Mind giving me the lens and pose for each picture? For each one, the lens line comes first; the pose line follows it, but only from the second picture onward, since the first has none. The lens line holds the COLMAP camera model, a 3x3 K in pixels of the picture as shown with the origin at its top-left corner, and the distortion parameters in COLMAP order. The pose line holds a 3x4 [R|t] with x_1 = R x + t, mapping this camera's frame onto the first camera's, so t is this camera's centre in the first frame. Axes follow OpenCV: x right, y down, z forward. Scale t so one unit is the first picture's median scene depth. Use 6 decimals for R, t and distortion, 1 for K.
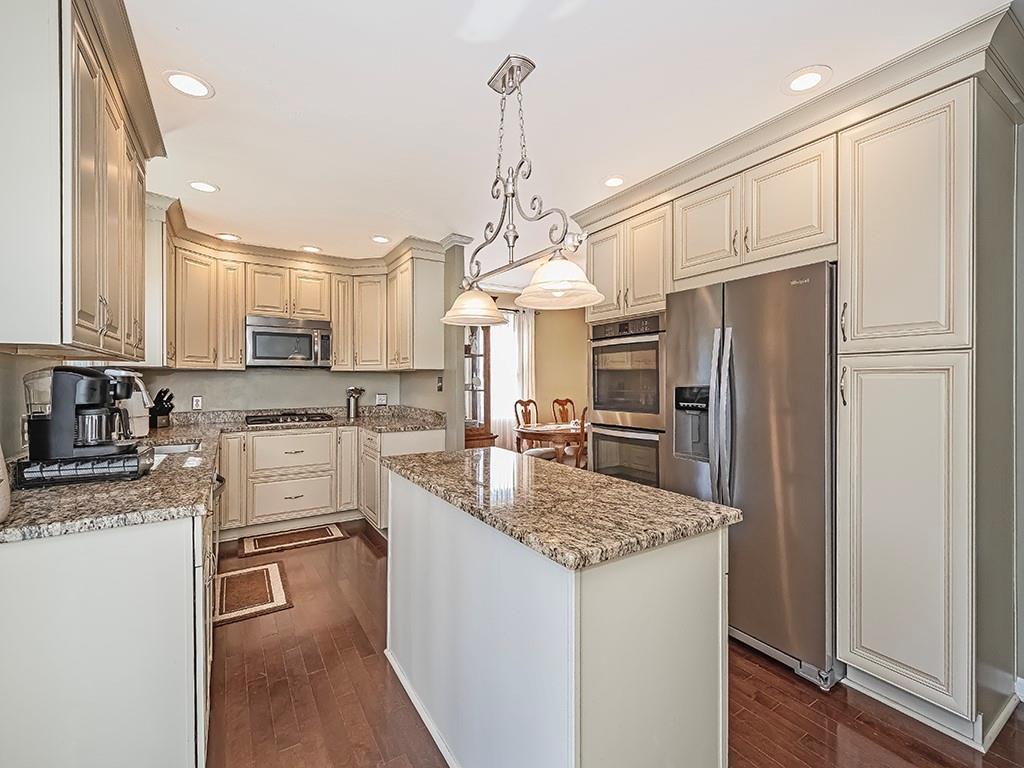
lens RADIAL K [[453.8, 0, 511.3], [0, 453.8, 382.1], [0, 0, 1]] dist [0.005517, -0.001113]
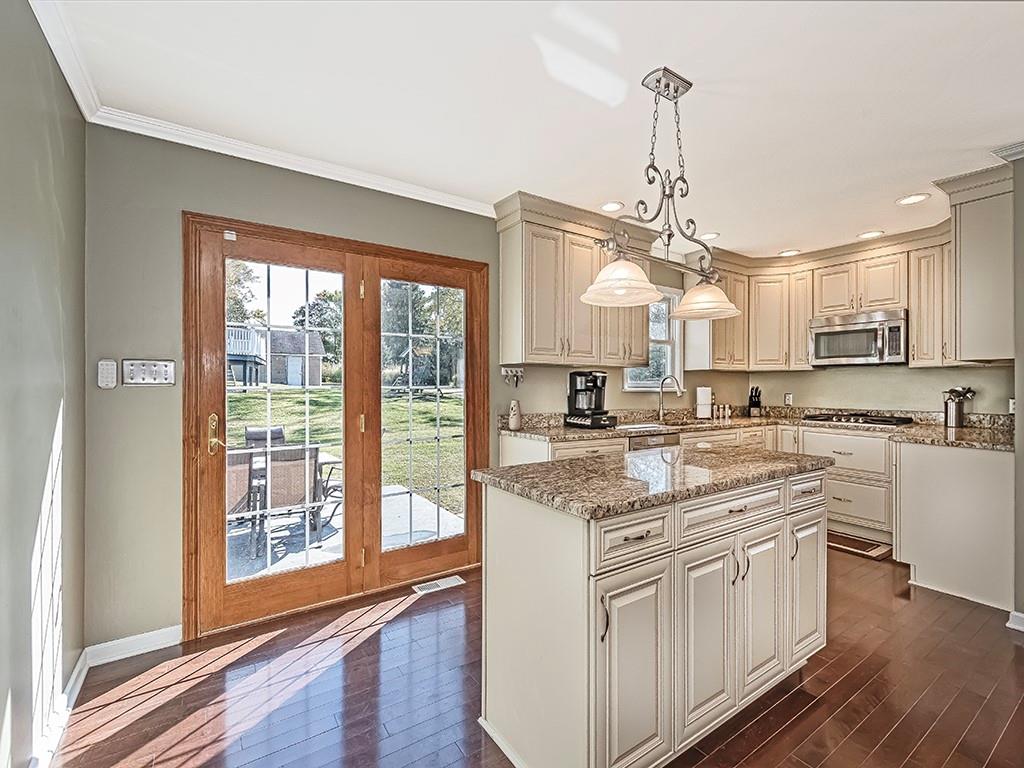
lens RADIAL K [[453.8, 0, 513.6], [0, 453.8, 382.1], [0, 0, 1]] dist [0.005517, -0.001113]
pose [[0.022022, -0.003332, -0.999752, 0.468440], [-0.004712, 0.999983, -0.003436, 0.009507], [0.999746, 0.004787, 0.022006, 0.272375]]
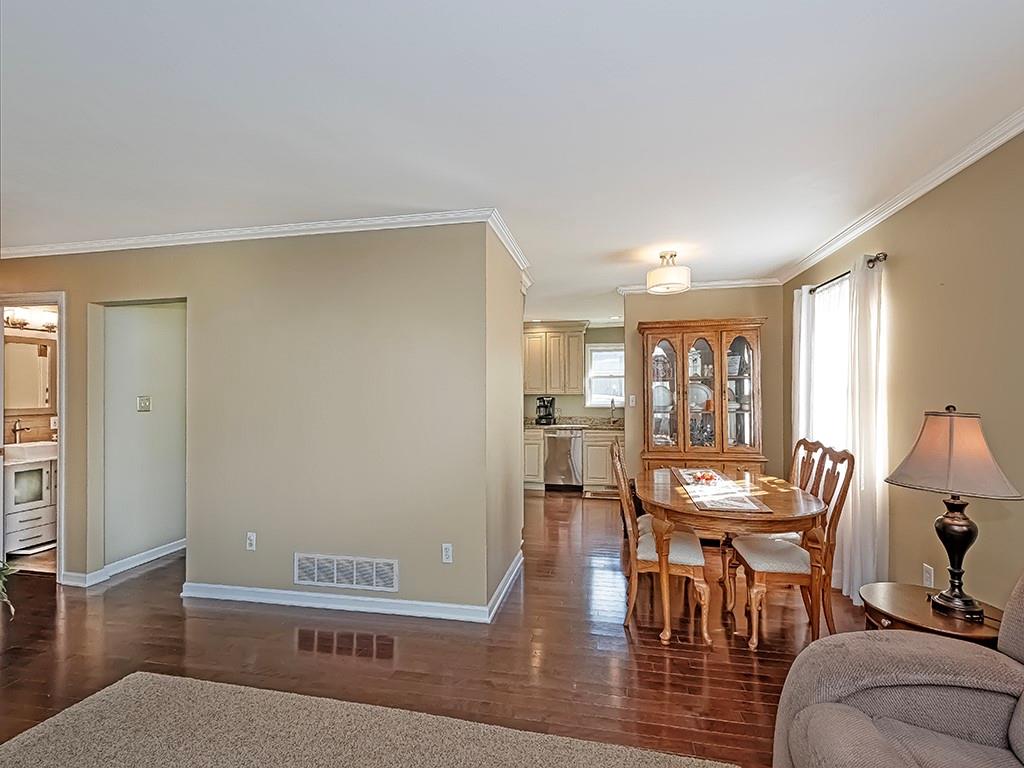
lens RADIAL K [[453.8, 0, 517.0], [0, 453.8, 393.8], [0, 0, 1]] dist [0.005517, -0.001113]
pose [[-0.694954, -0.001348, -0.719053, 0.950065], [0.001809, 0.999992, -0.003623, -0.020877], [0.719052, -0.003818, -0.694946, 1.601393]]
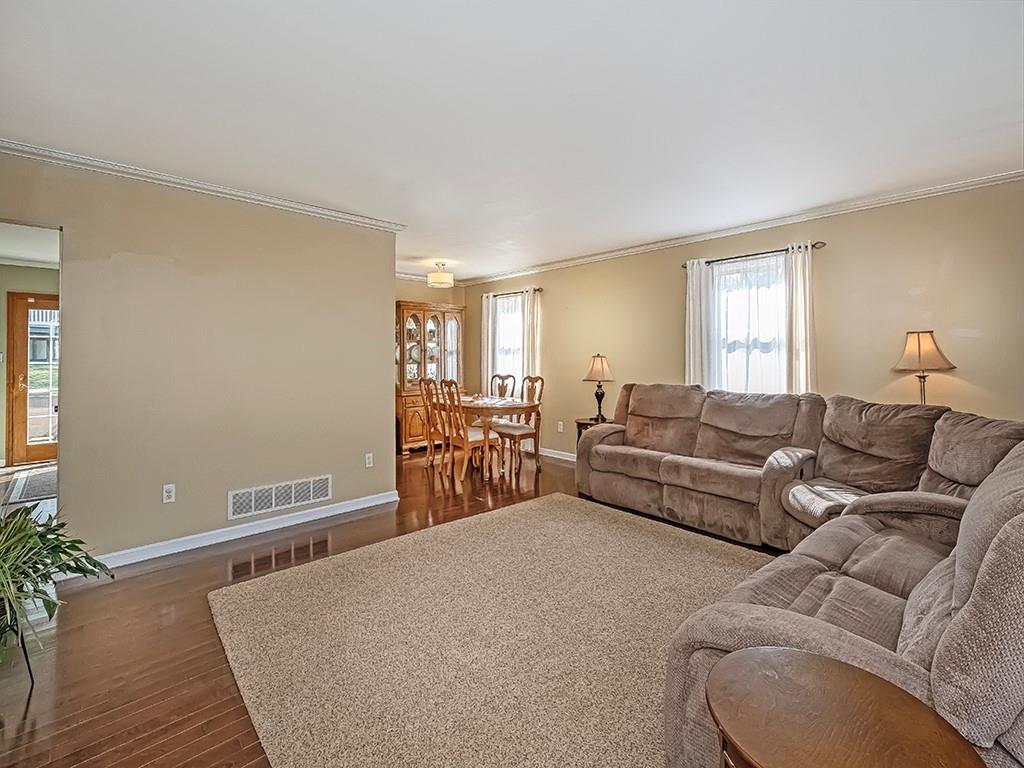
lens RADIAL K [[453.8, 0, 519.2], [0, 453.8, 351.9], [0, 0, 1]] dist [0.005517, -0.001113]
pose [[0.171601, -0.013093, -0.985080, 1.552222], [-0.000335, 0.999911, -0.013349, -0.001291], [0.985167, 0.002620, 0.171581, 1.191533]]
